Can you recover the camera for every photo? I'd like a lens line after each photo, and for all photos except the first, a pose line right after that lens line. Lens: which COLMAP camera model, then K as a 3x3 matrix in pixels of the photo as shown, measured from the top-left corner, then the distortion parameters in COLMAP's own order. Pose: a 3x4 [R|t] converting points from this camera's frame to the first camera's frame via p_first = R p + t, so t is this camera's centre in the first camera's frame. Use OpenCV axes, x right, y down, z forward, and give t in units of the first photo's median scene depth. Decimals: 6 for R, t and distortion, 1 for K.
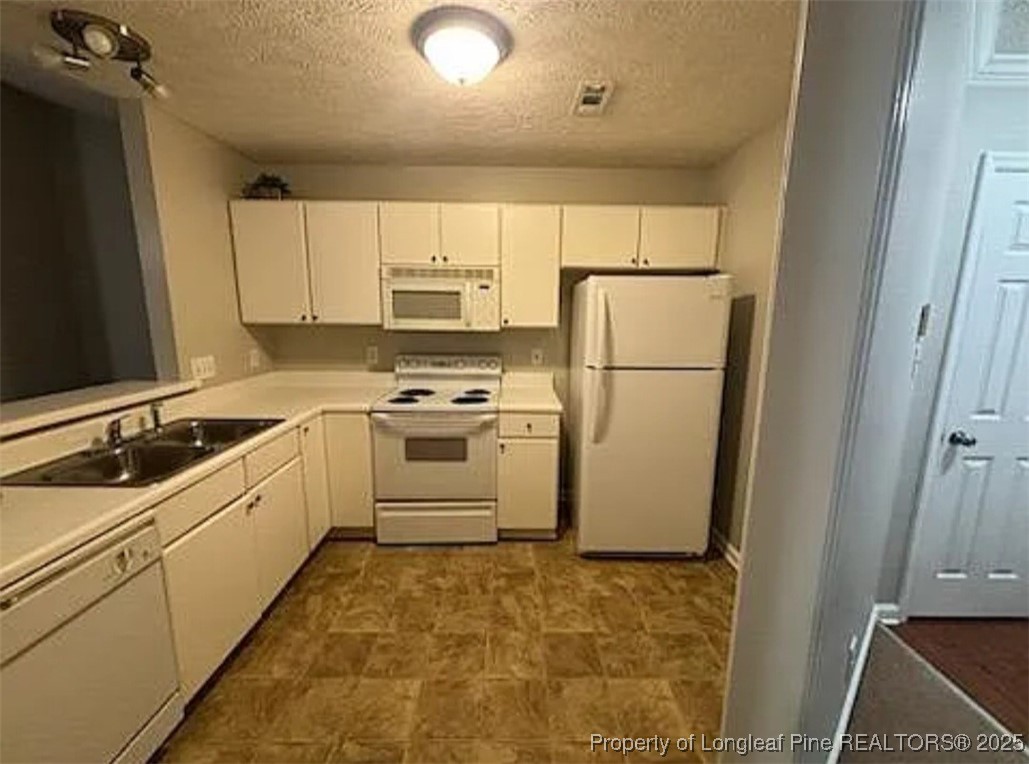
lens RADIAL K [[419.4, 0, 515.1], [0, 419.4, 385.2], [0, 0, 1]] dist [0.018204, -0.000122]
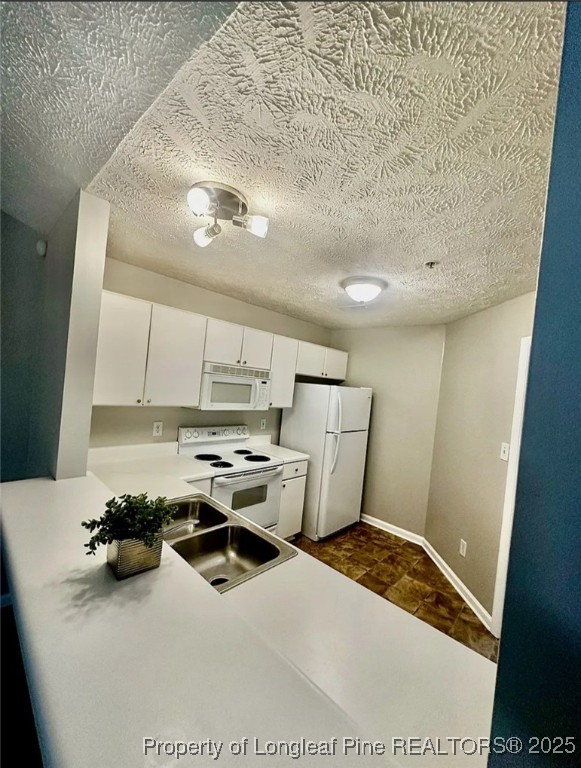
lens RADIAL K [[312.1, 0, 289.9], [0, 312.1, 388.8], [0, 0, 1]] dist [-0.004112, 0.000129]
pose [[0.680840, 0.039403, 0.731372, -0.851344], [0.043992, 0.994549, -0.094534, -0.099524], [-0.731110, 0.096537, 0.675395, 0.157878]]
